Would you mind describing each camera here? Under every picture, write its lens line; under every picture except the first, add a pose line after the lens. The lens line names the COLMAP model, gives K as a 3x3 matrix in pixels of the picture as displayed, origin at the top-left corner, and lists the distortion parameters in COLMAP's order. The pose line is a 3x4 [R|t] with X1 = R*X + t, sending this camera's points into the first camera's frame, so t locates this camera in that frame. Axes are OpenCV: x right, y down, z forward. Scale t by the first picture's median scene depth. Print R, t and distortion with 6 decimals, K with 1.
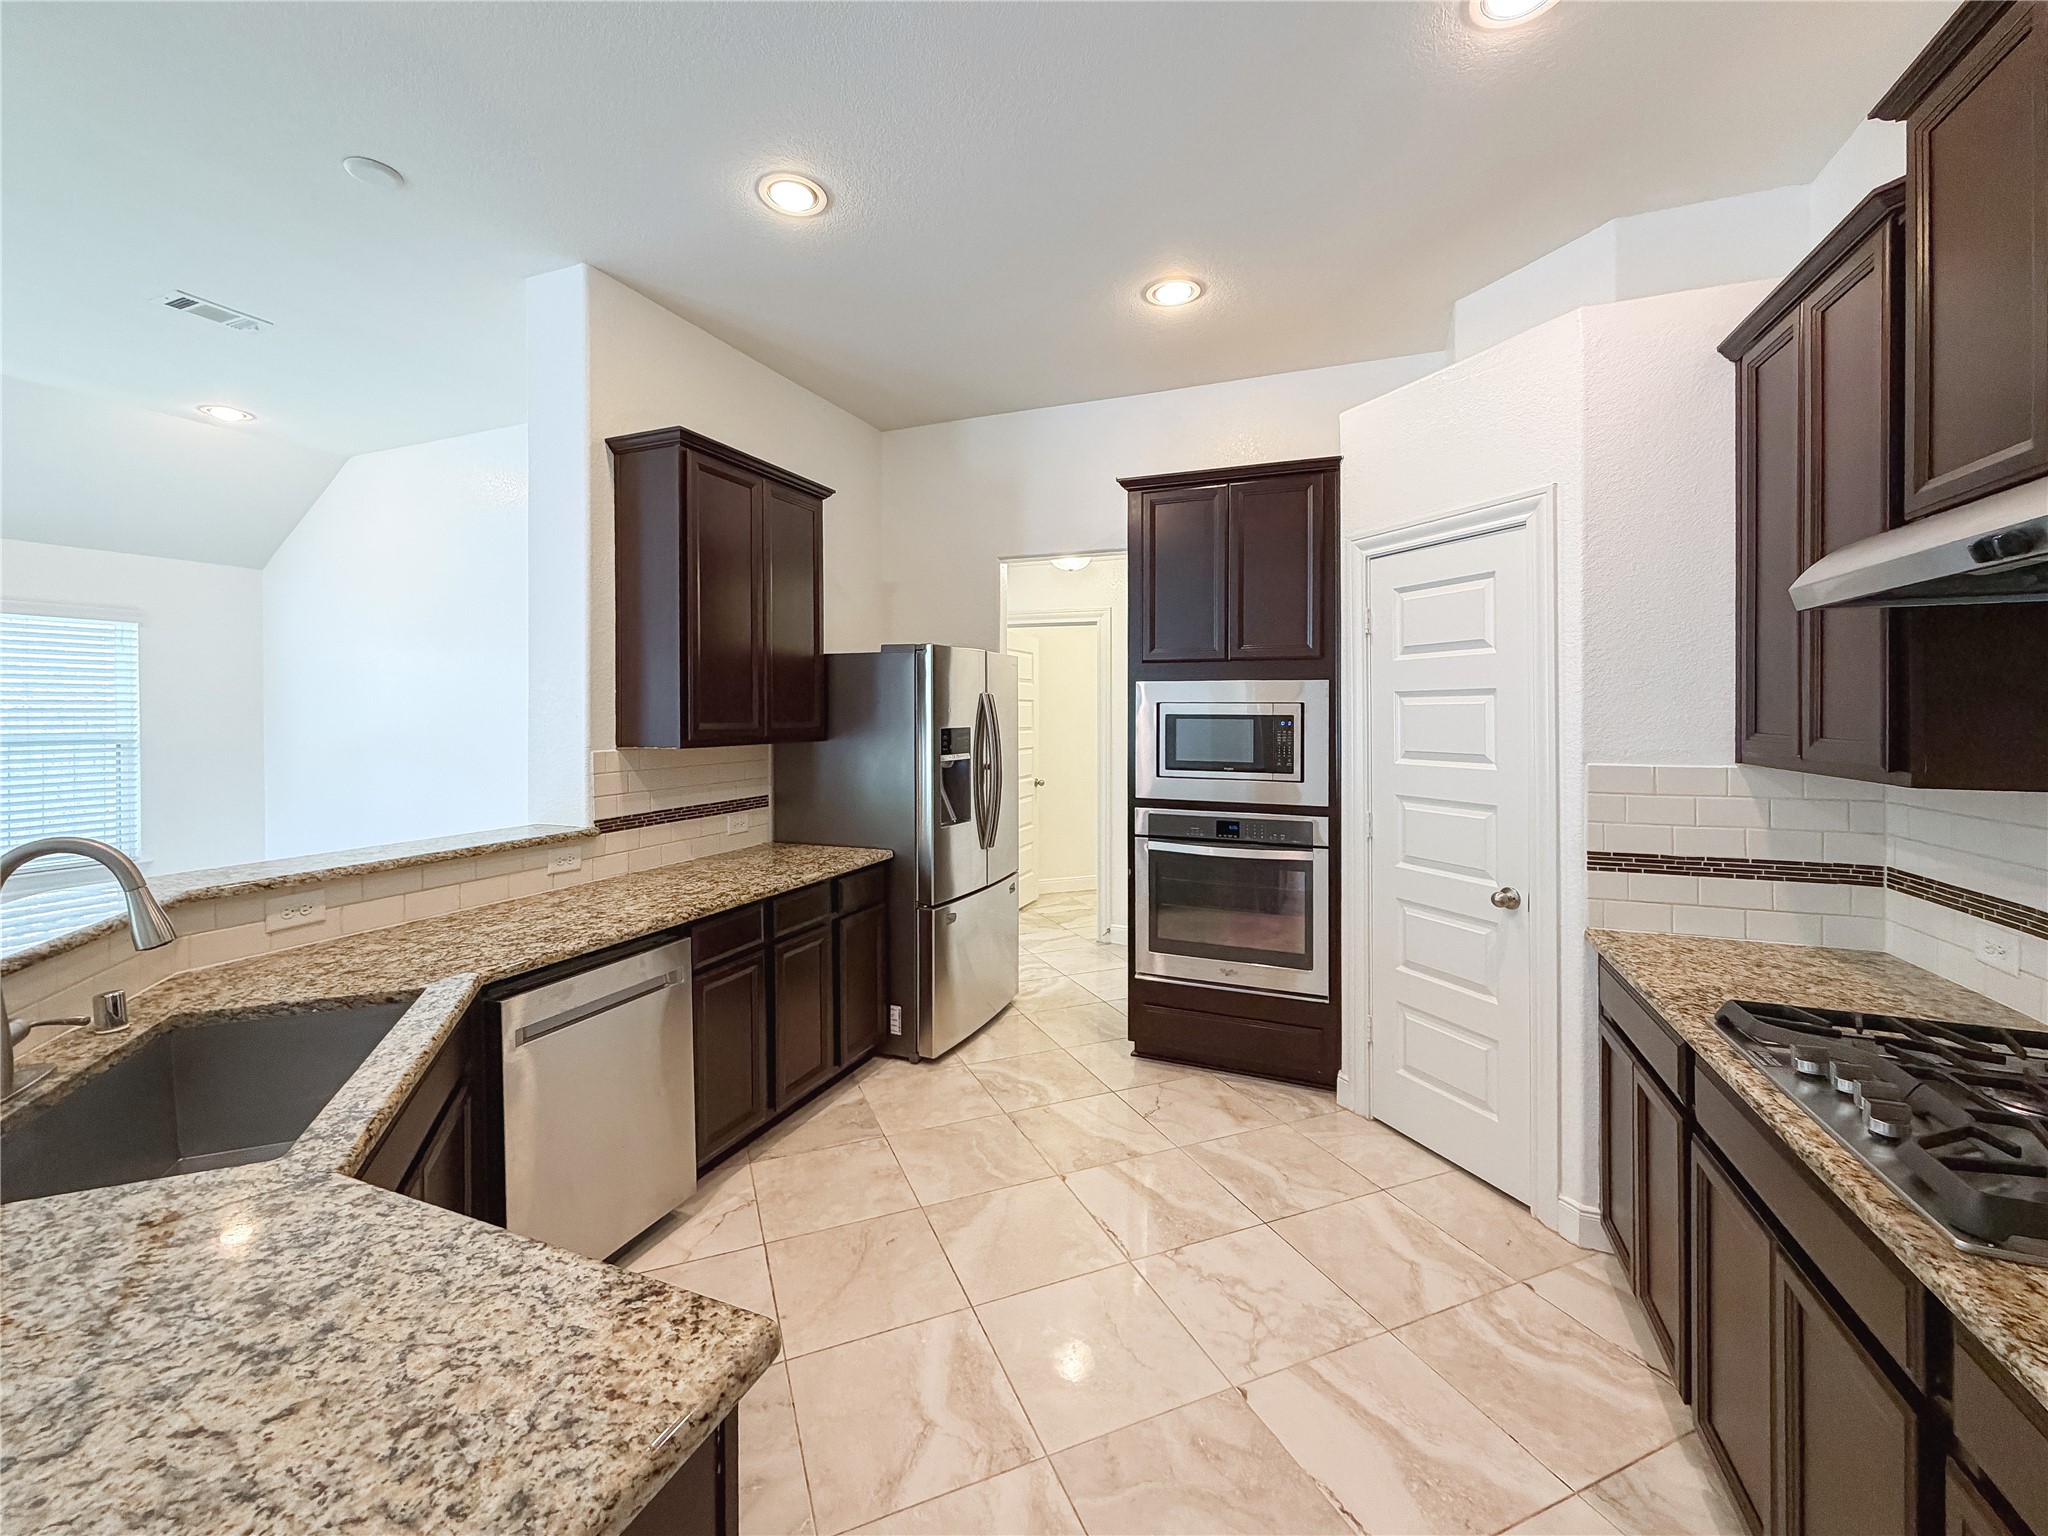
lens RADIAL K [[824.7, 0, 1023.7], [0, 824.7, 715.4], [0, 0, 1]] dist [-0.000237, -0.000208]
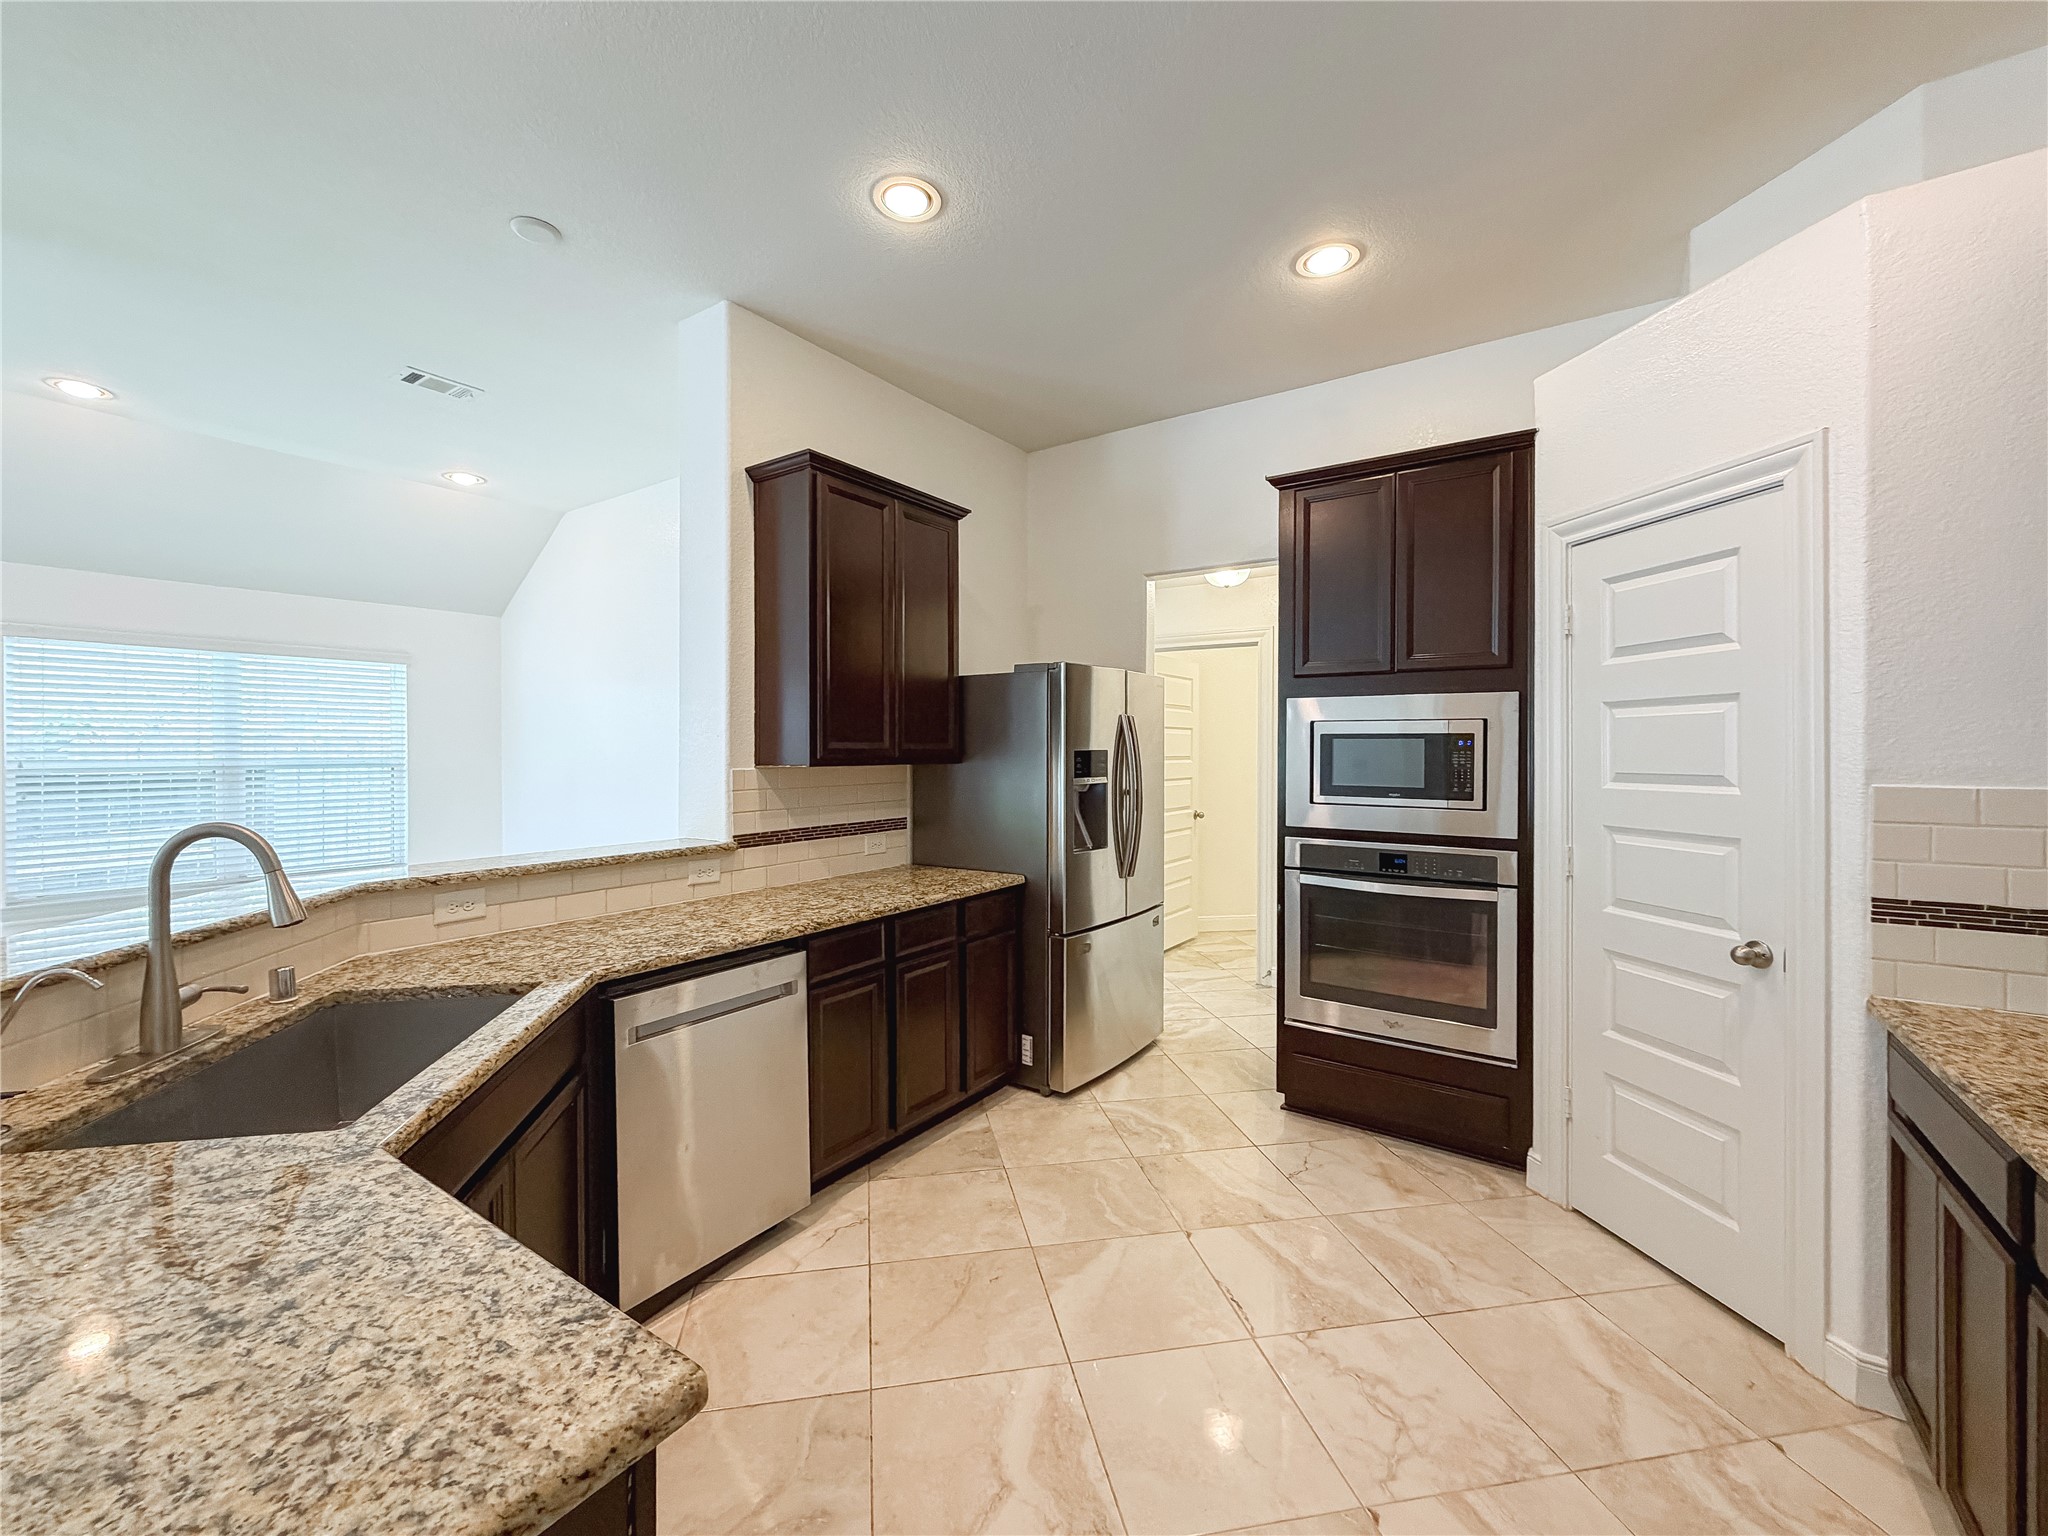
lens RADIAL K [[824.7, 0, 1025.9], [0, 824.7, 757.5], [0, 0, 1]] dist [-0.000237, -0.000208]
pose [[0.977224, 0.000505, -0.212209, 0.066244], [0.000582, 0.999987, 0.005058, 0.026543], [0.212209, -0.005066, 0.977211, 0.070147]]
